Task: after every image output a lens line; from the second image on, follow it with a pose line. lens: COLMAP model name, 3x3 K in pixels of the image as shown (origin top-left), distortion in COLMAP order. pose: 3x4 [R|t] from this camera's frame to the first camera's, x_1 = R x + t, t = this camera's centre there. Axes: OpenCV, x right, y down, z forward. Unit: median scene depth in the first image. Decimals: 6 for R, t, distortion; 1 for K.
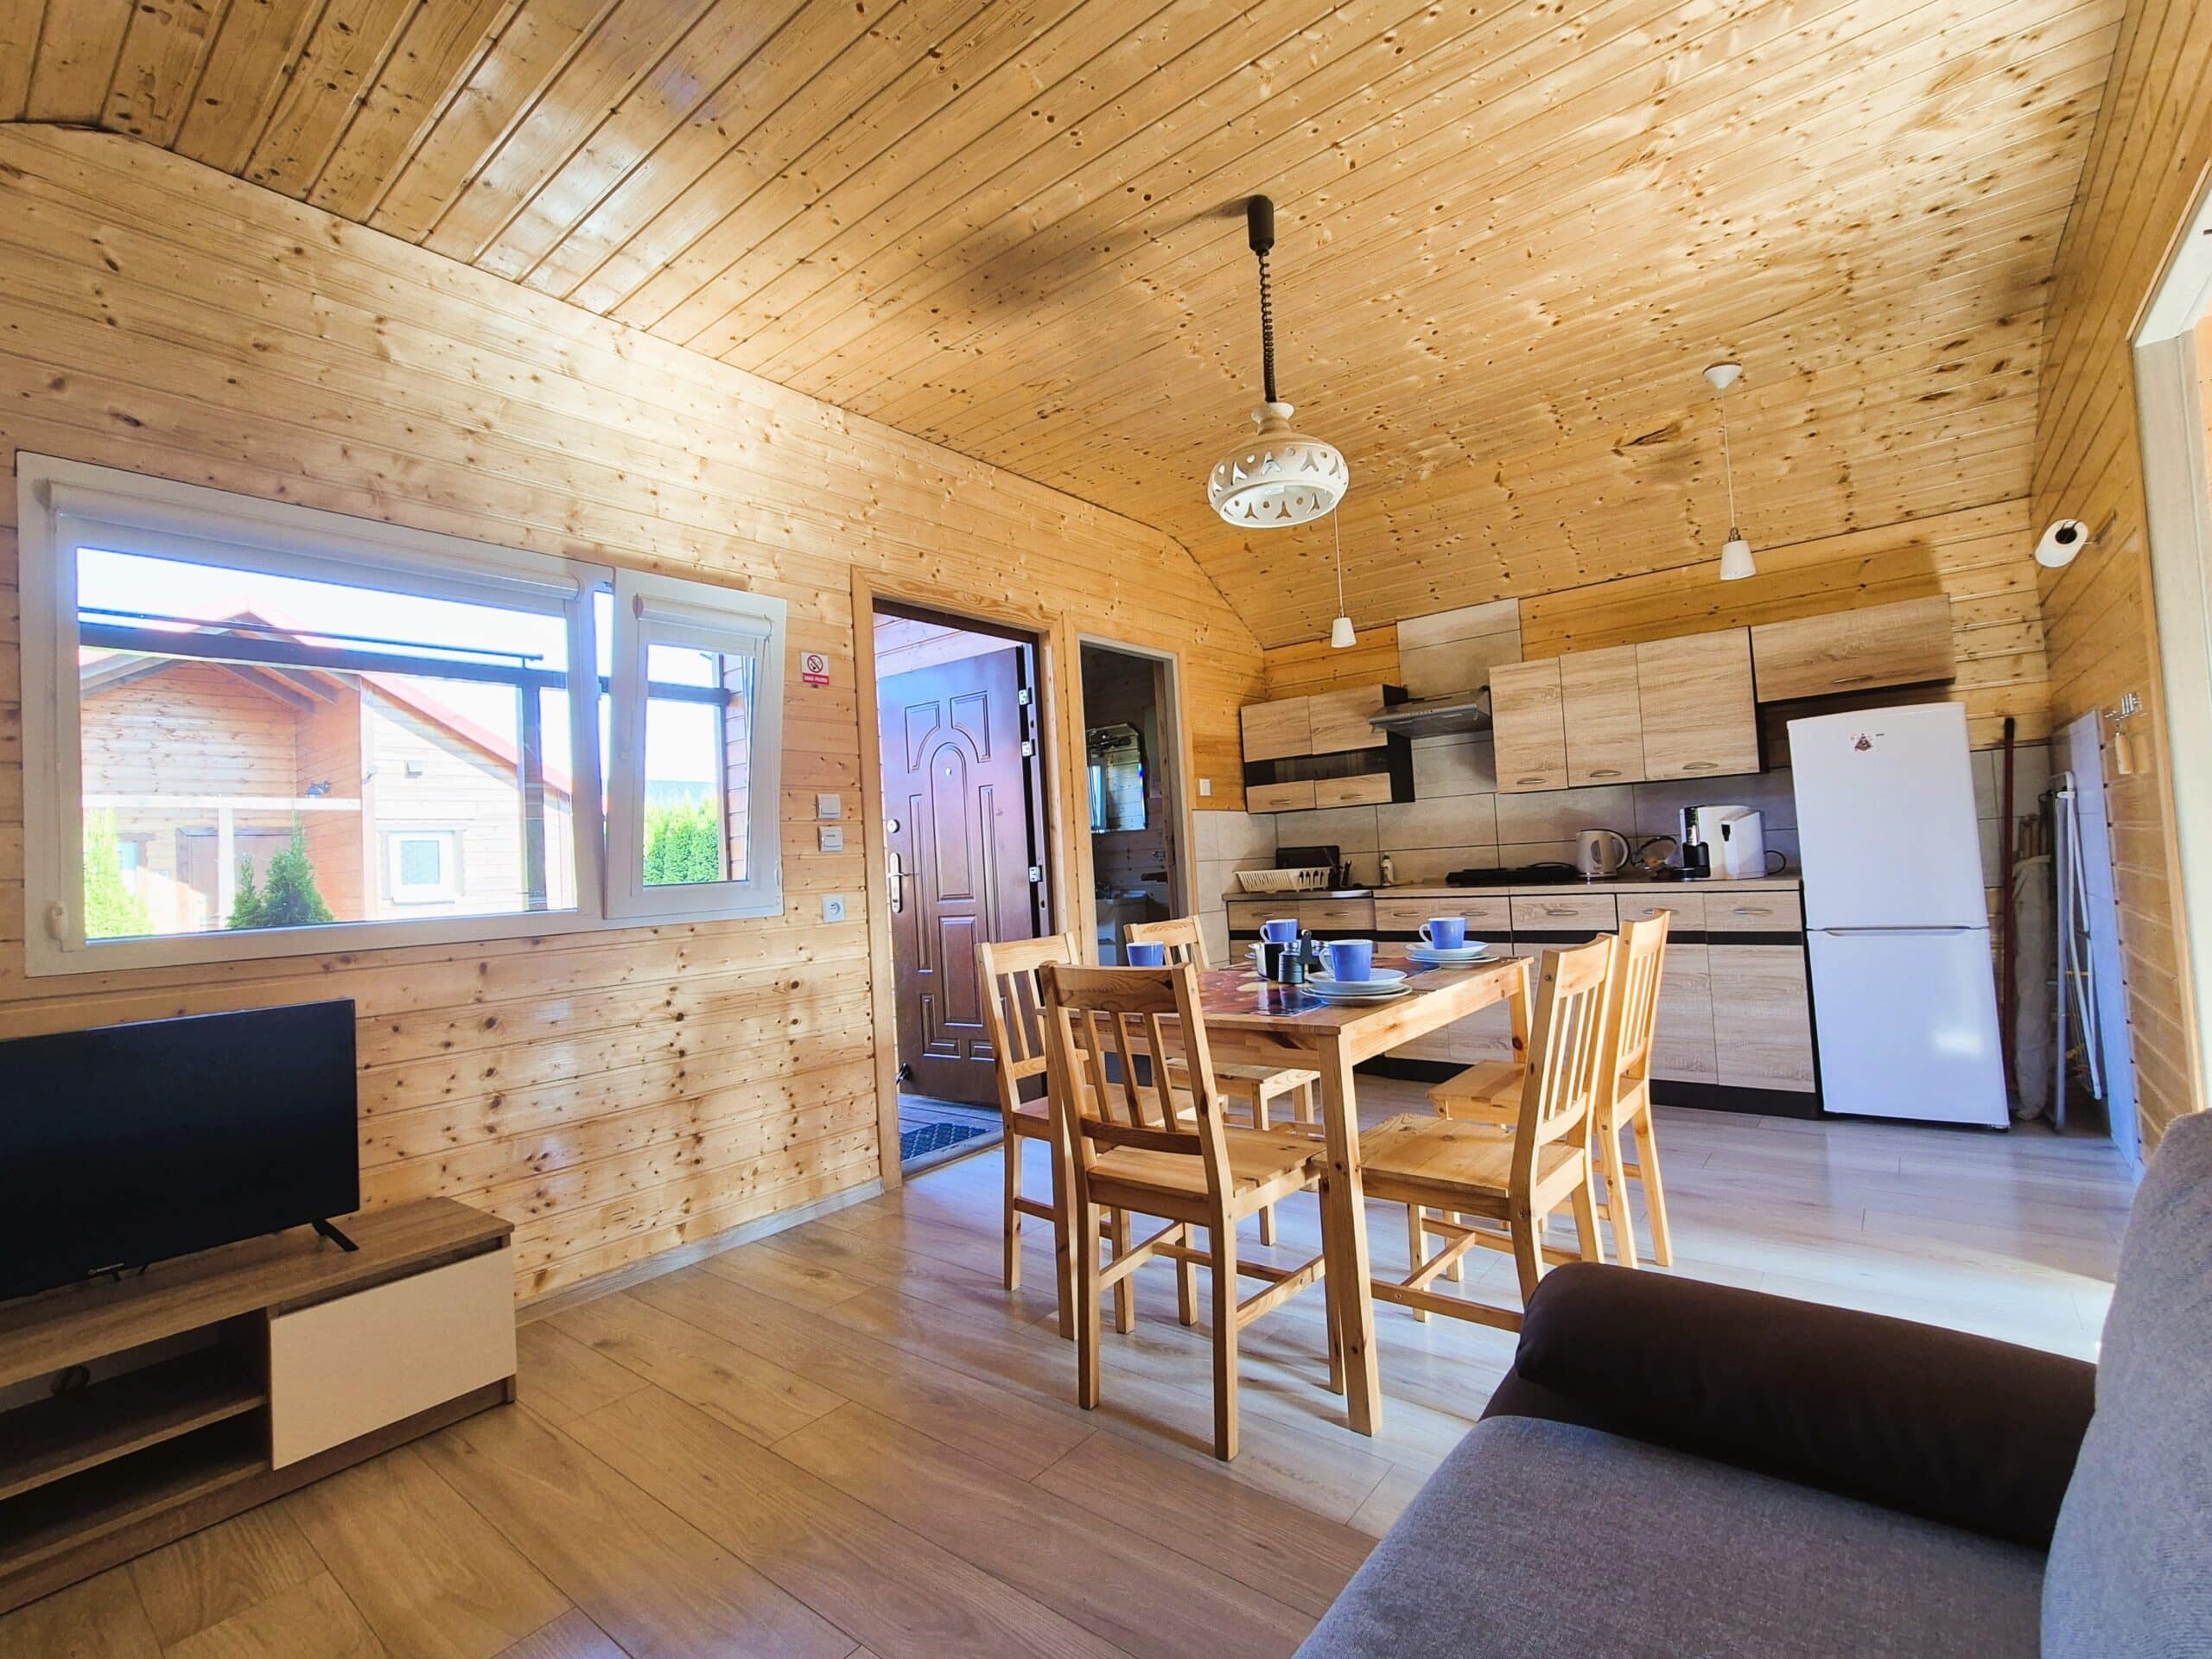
lens RADIAL K [[985.9, 0, 1111.7], [0, 985.9, 824.3], [0, 0, 1]] dist [-0.000197, -0.000034]
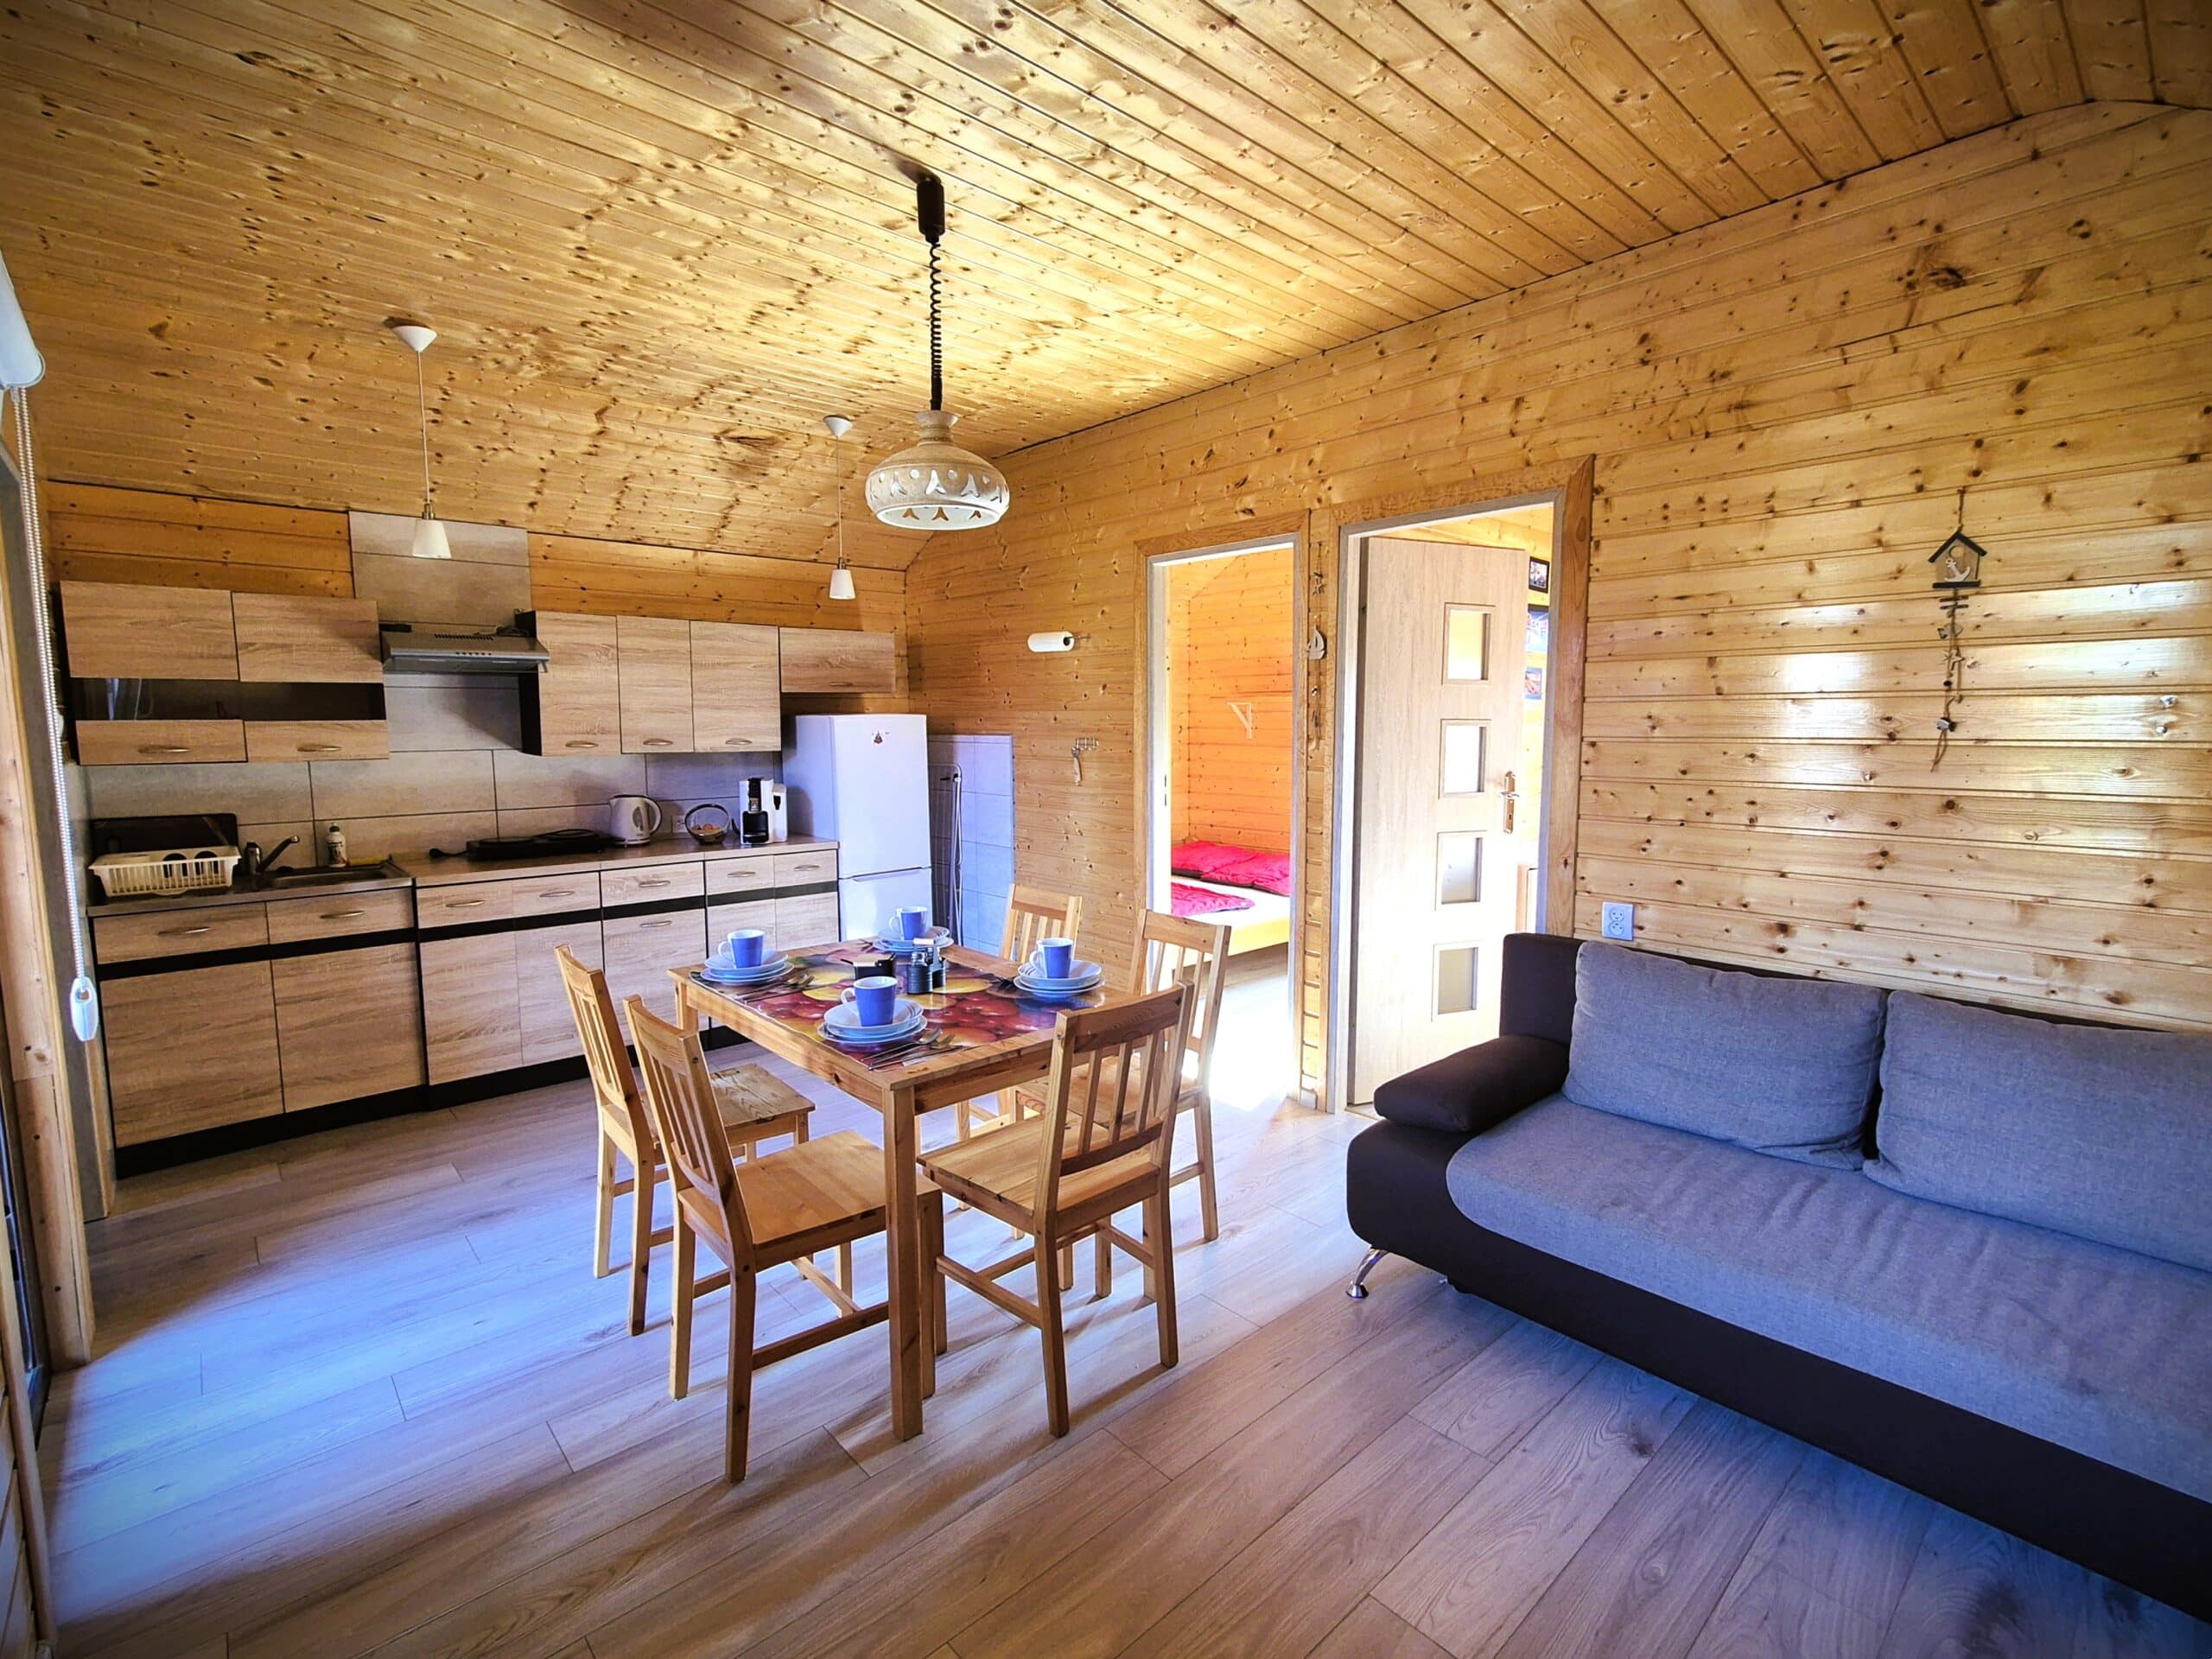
lens RADIAL K [[1020.6, 0, 1114.8], [0, 1020.6, 822.9], [0, 0, 1]] dist [-0.001729, -0.000002]
pose [[0.170837, -0.043247, 0.984350, -0.463023], [-0.041432, 0.997837, 0.051030, -0.042318], [-0.984428, -0.049501, 0.168676, 0.360233]]
